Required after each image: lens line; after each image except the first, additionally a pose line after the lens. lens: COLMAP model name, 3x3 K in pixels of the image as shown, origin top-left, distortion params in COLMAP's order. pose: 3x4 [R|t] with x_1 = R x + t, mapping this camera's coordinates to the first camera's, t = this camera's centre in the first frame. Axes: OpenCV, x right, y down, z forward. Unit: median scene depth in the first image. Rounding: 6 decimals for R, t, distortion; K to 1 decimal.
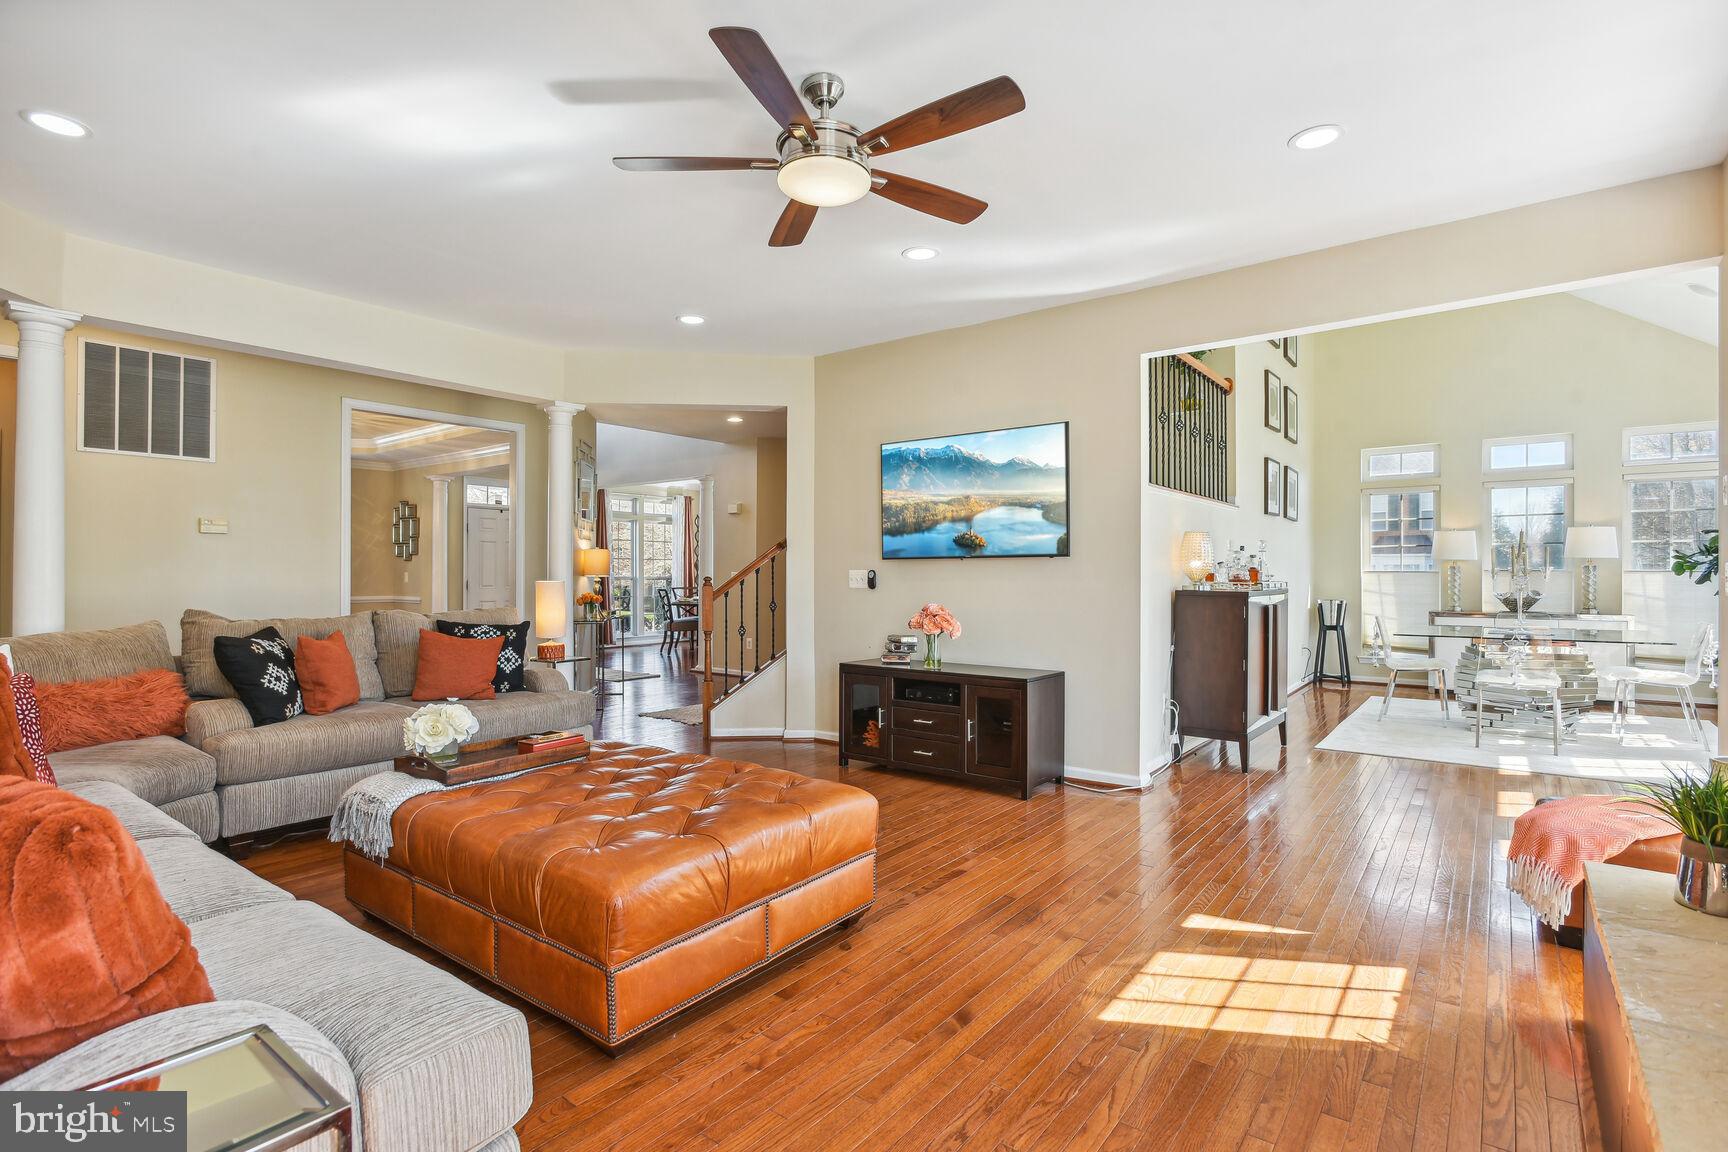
lens RADIAL K [[830.2, 0, 873.9], [0, 830.2, 570.3], [0, 0, 1]] dist [-0.009272, -0.000582]
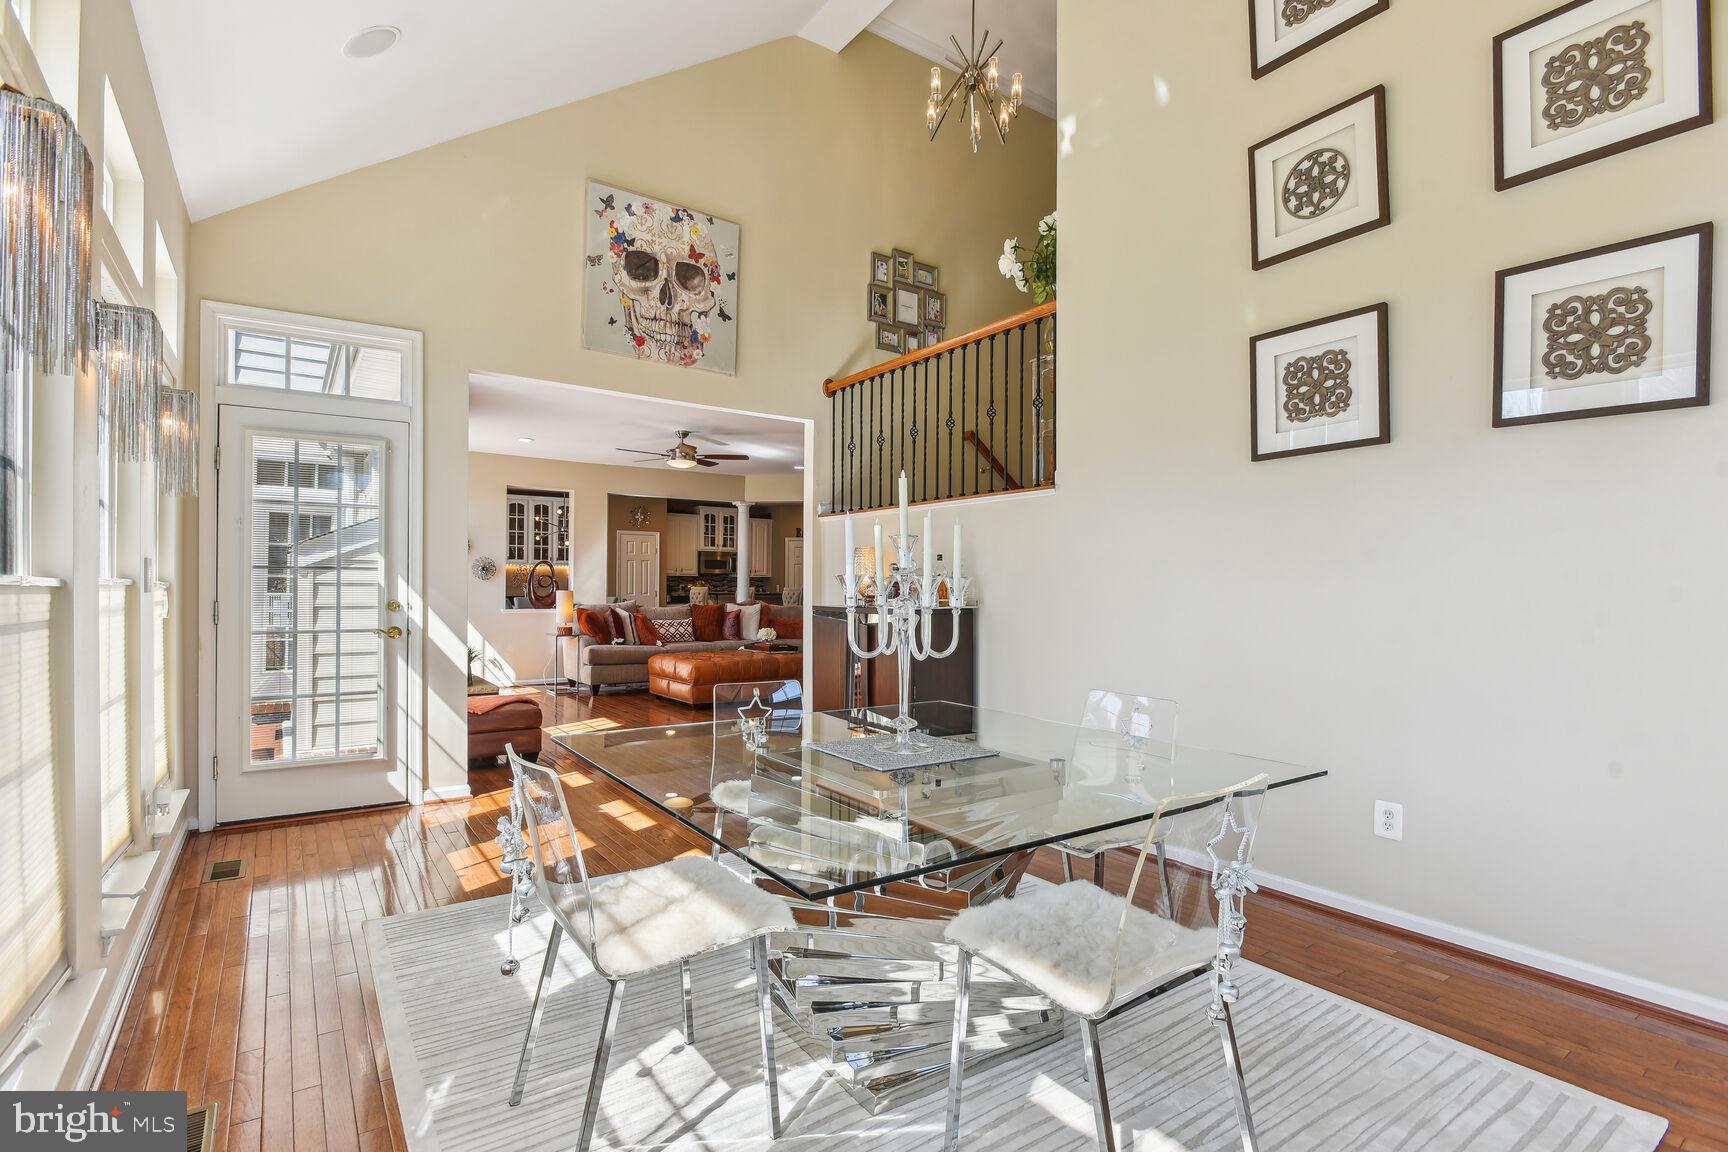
lens RADIAL K [[830.2, 0, 871.7], [0, 830.2, 588.3], [0, 0, 1]] dist [-0.009272, -0.000582]
pose [[-0.294513, 0.001785, -0.955646, 2.703925], [-0.000867, 0.999997, 0.002135, -0.001302], [0.955647, 0.001458, -0.294510, 2.590331]]
